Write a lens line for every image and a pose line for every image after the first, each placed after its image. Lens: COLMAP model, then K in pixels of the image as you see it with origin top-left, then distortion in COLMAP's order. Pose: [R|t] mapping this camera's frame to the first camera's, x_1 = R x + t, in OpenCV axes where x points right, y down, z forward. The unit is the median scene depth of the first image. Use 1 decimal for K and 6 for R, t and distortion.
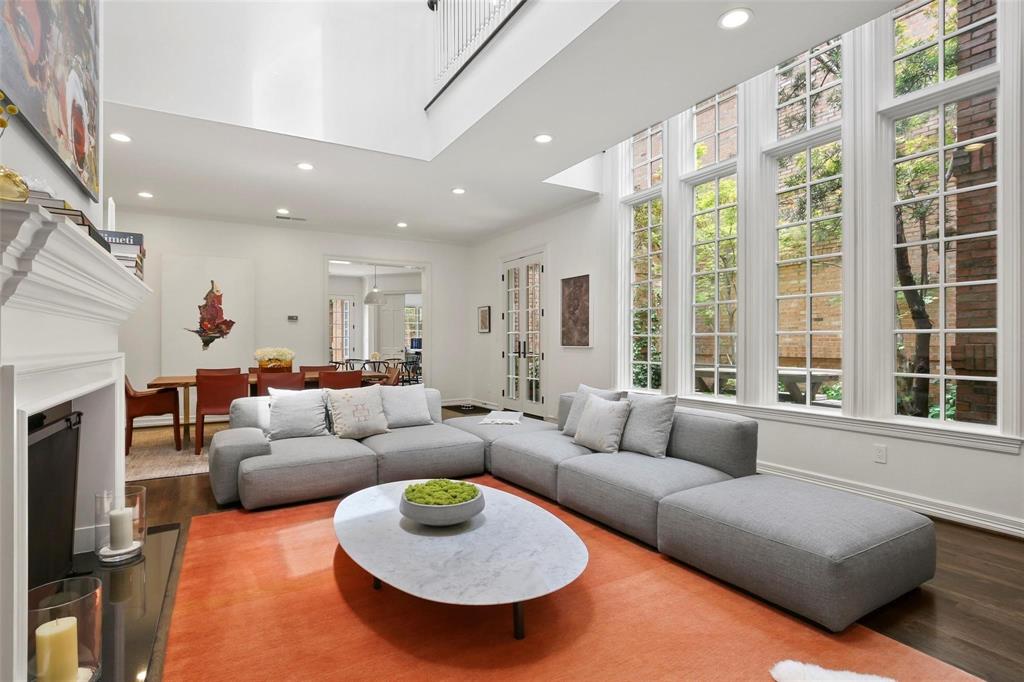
lens RADIAL K [[501.4, 0, 508.5], [0, 501.4, 341.3], [0, 0, 1]] dist [-0.023090, 0.000435]
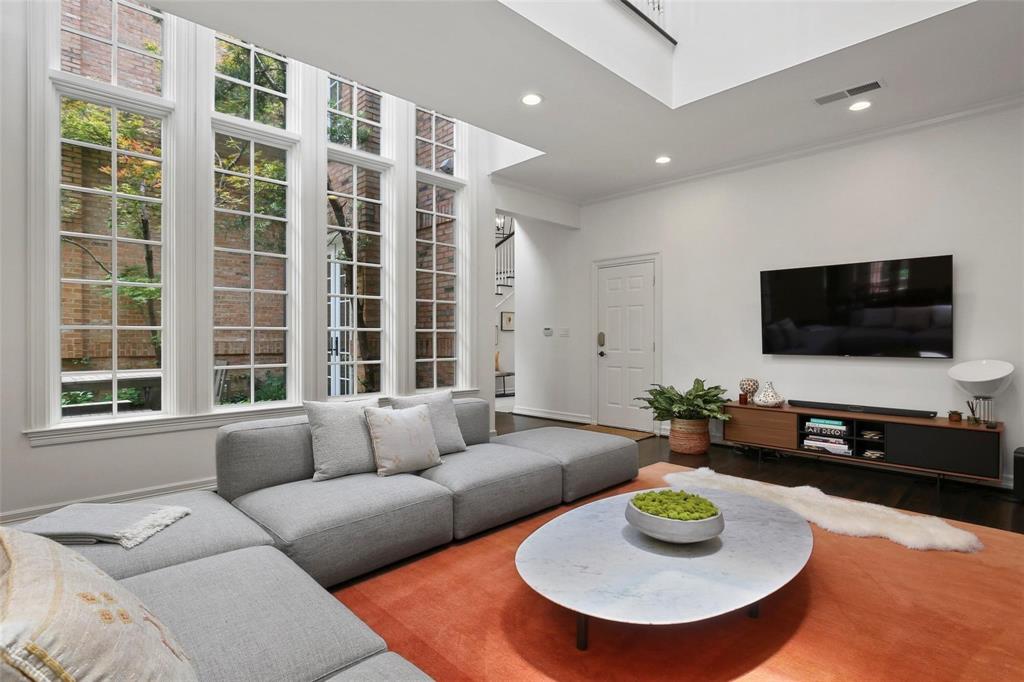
lens RADIAL K [[501.4, 0, 494.1], [0, 501.4, 338.0], [0, 0, 1]] dist [-0.023090, 0.000435]
pose [[-0.217854, -0.003230, 0.975976, -0.354375], [0.002686, 0.999989, 0.003909, -0.001676], [-0.975978, 0.003474, -0.217843, 0.570668]]
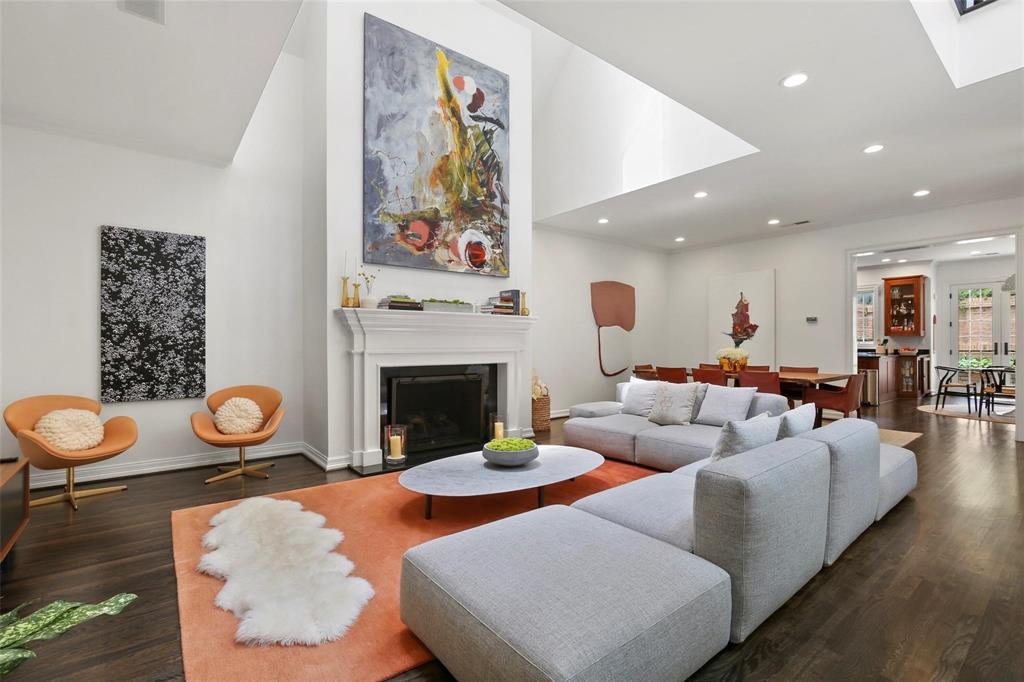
lens RADIAL K [[463.0, 0, 505.1], [0, 463.0, 340.3], [0, 0, 1]] dist [-0.014257, 0.000034]
pose [[0.128268, -0.003703, -0.991733, 0.466411], [0.001478, 0.999993, -0.003543, -0.002412], [0.991738, -0.001011, 0.128272, 0.304196]]
